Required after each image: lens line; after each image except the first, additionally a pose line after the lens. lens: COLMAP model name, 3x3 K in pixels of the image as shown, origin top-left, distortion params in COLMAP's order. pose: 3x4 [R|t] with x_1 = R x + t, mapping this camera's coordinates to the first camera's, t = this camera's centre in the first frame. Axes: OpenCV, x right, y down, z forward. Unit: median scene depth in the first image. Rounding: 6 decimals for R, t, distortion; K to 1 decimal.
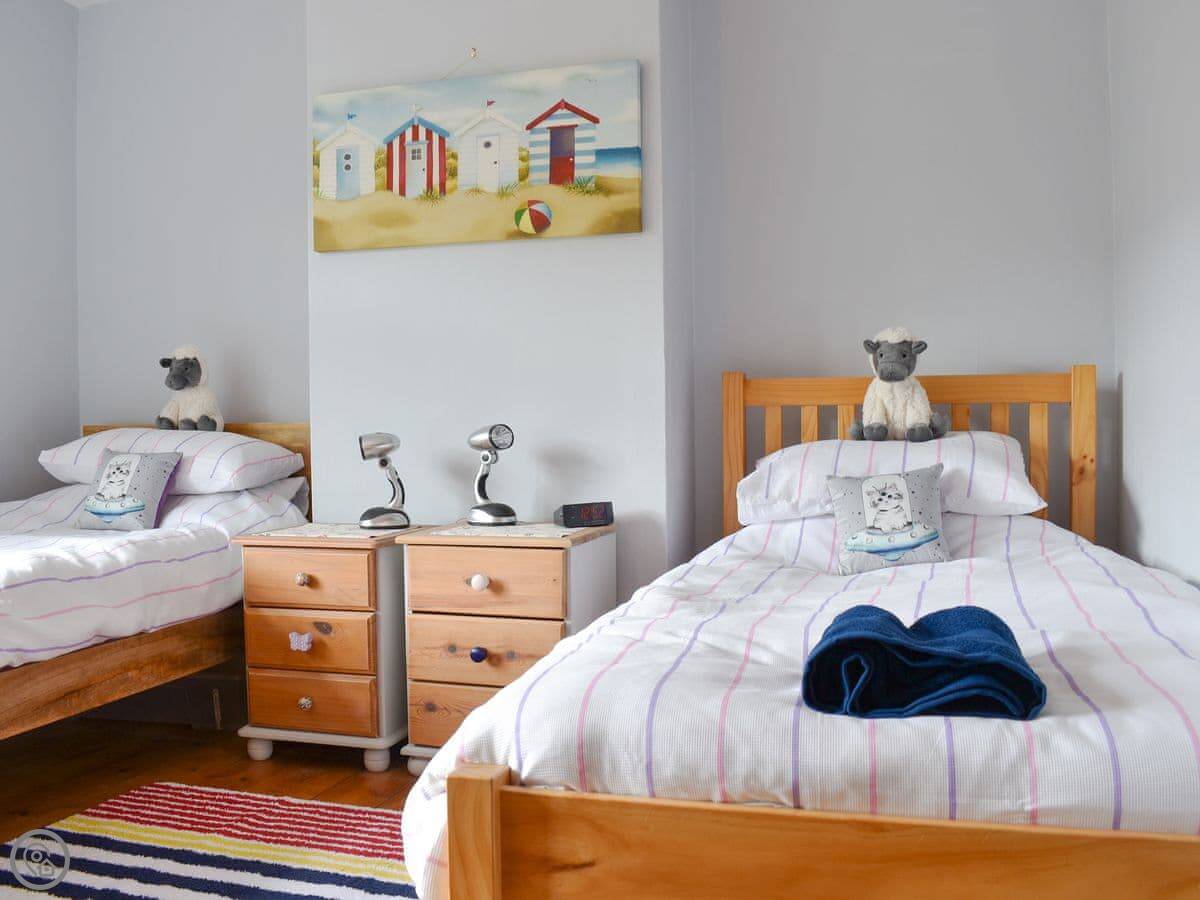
lens RADIAL K [[1224.6, 0, 596.6], [0, 1224.6, 439.4], [0, 0, 1]] dist [-0.077115, 0.000000]
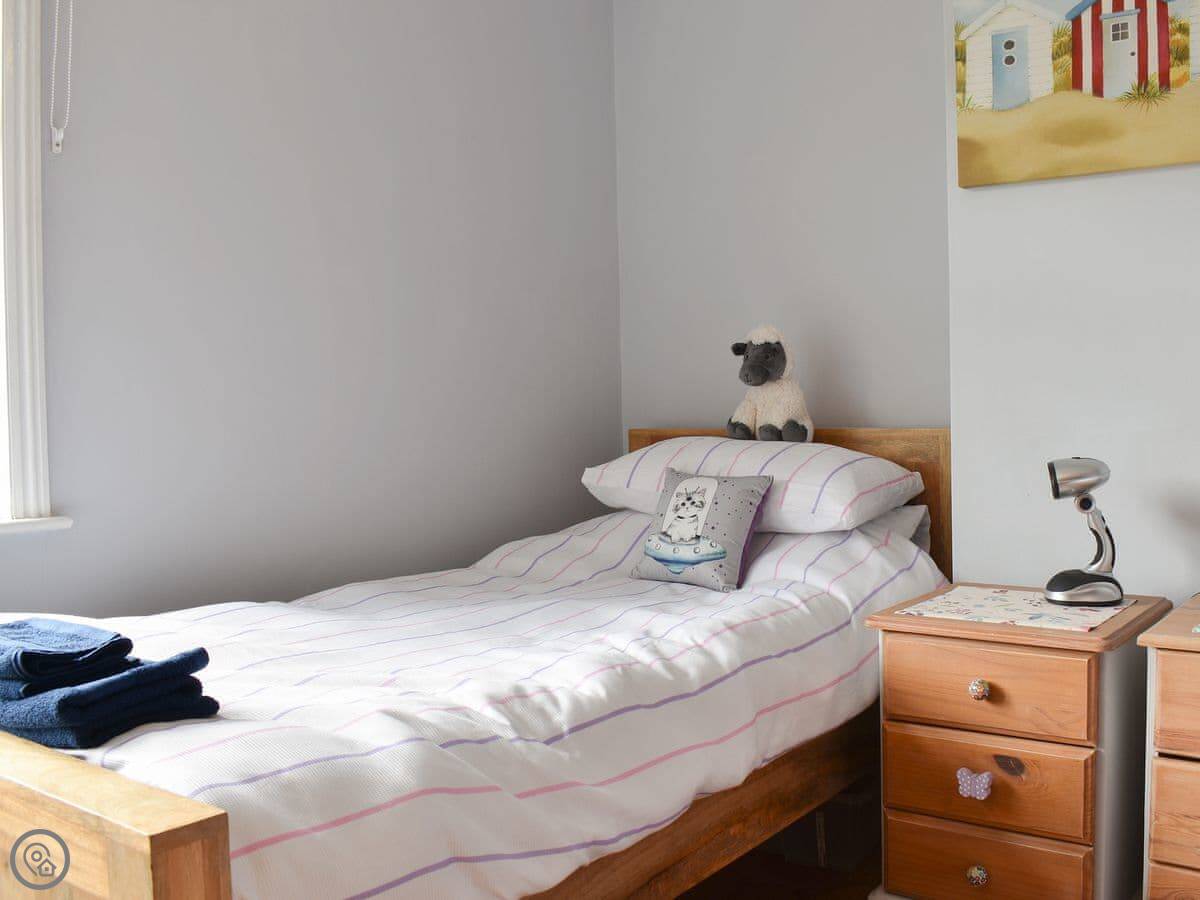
lens RADIAL K [[1224.6, 0, 602.7], [0, 1224.6, 452.1], [0, 0, 1]] dist [-0.077115, 0.000000]
pose [[0.930376, 0.015911, -0.366262, -0.174013], [0.000142, 0.999042, 0.043761, -0.036220], [0.366608, -0.040766, 0.929482, 0.296324]]
